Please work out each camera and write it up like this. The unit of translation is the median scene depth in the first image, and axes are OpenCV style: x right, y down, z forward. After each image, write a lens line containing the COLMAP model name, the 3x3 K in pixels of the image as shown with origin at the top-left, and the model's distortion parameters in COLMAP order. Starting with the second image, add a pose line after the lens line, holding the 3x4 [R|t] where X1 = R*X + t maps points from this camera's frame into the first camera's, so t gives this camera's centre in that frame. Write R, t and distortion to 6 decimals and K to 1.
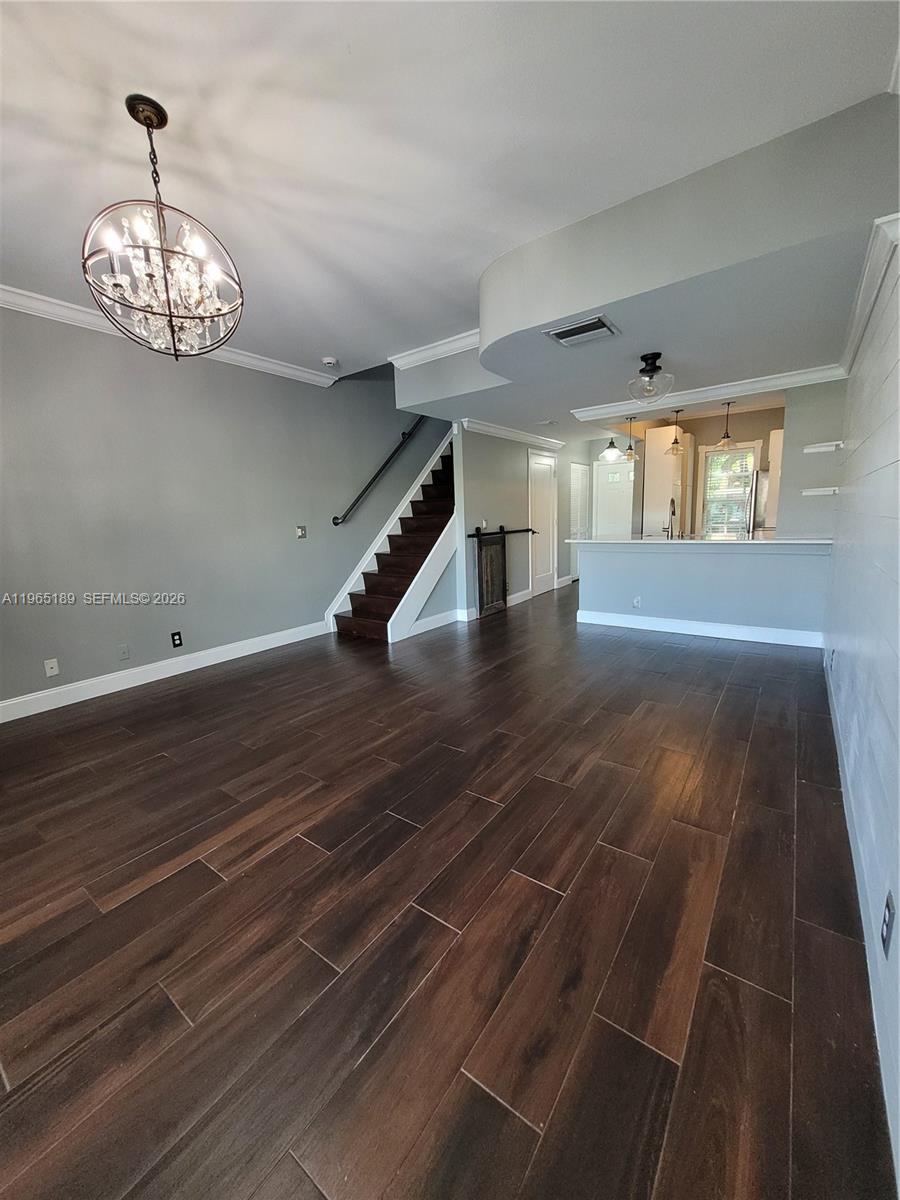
lens RADIAL K [[471.6, 0, 445.3], [0, 471.6, 593.0], [0, 0, 1]] dist [-0.000172, 0.000478]
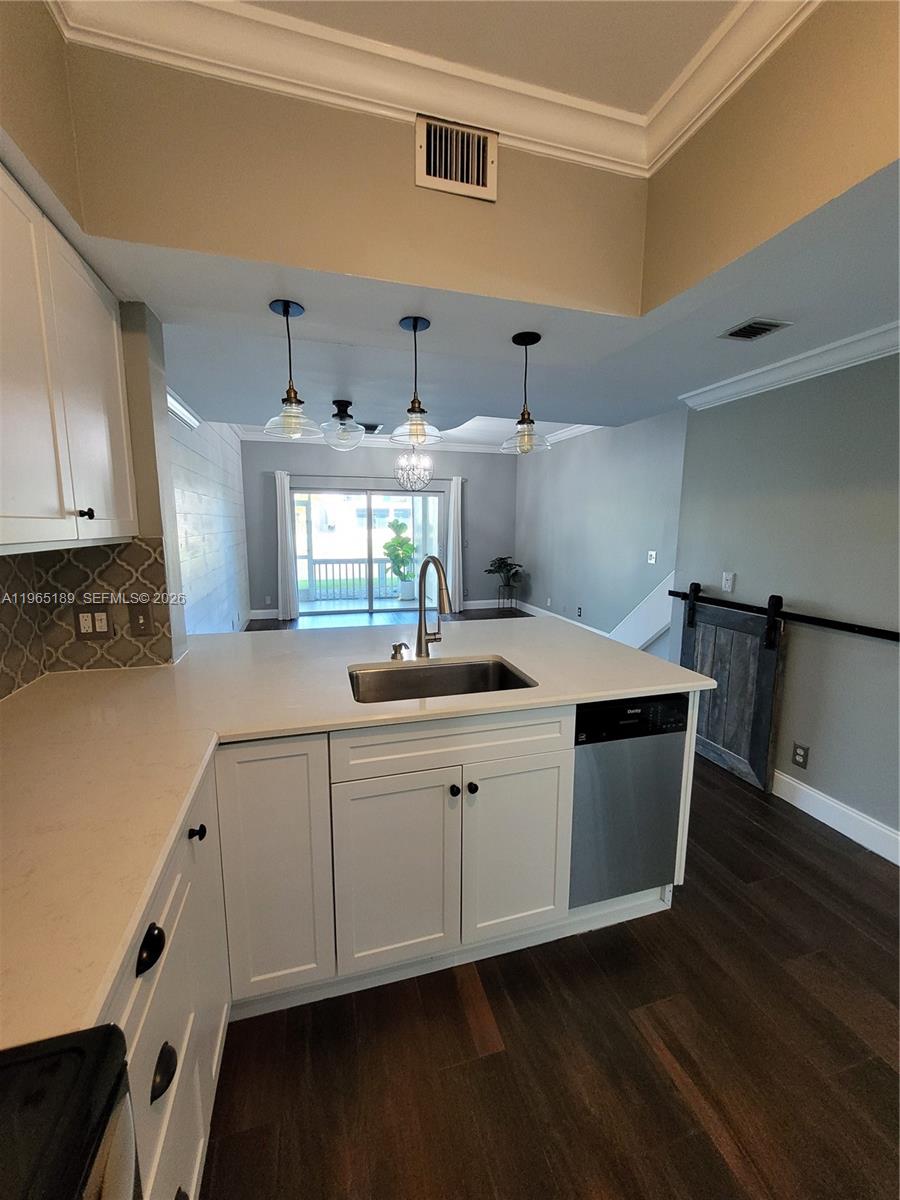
lens RADIAL K [[471.6, 0, 445.3], [0, 471.6, 593.0], [0, 0, 1]] dist [-0.000172, 0.000478]
pose [[-0.604334, 0.154058, -0.781694, 0.627065], [-0.104394, 0.957357, 0.269386, -0.230587], [0.789862, 0.244403, -0.562481, 1.024948]]
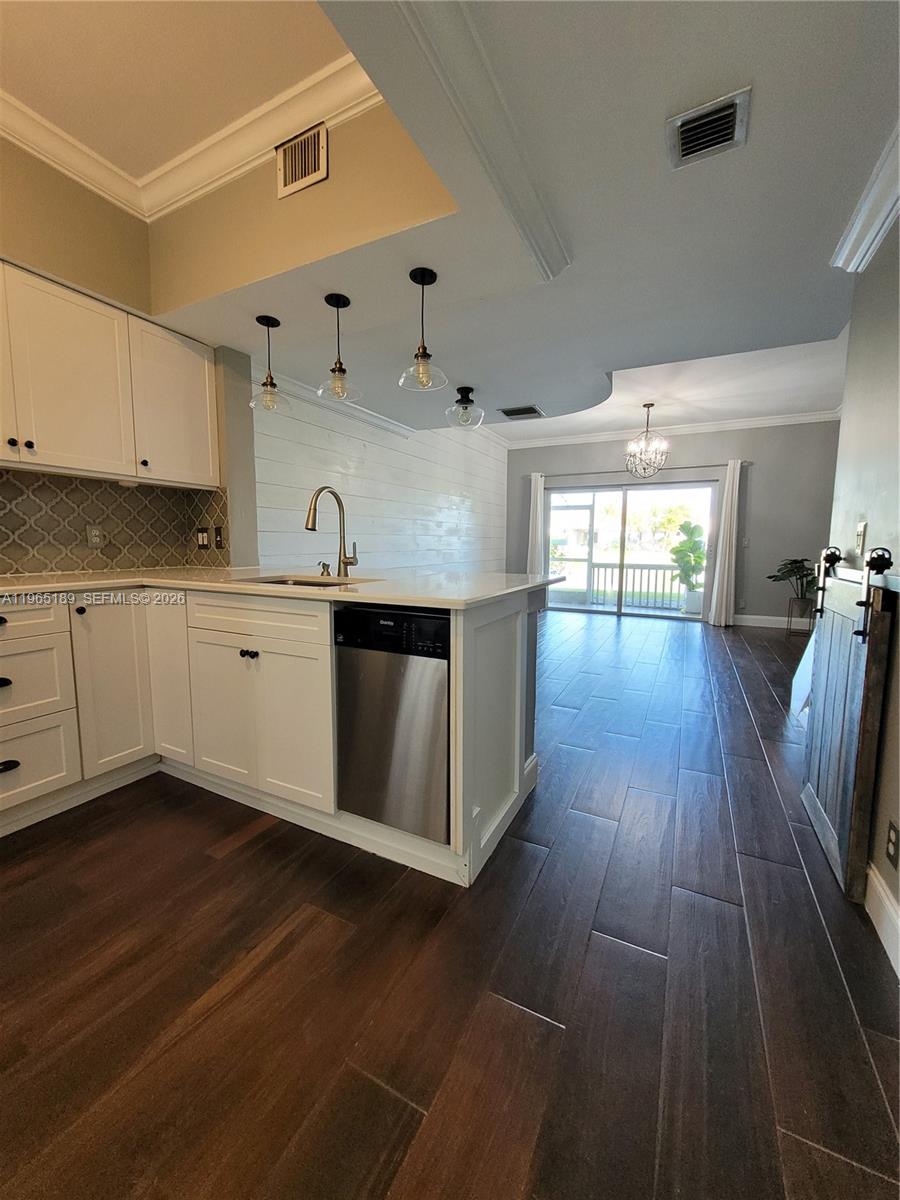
lens RADIAL K [[471.6, 0, 445.3], [0, 471.6, 593.0], [0, 0, 1]] dist [-0.000172, 0.000478]
pose [[-0.987242, 0.050506, -0.151006, 0.374800], [0.009233, 0.964923, 0.262369, -0.188387], [0.158961, 0.257628, -0.953079, 1.215735]]
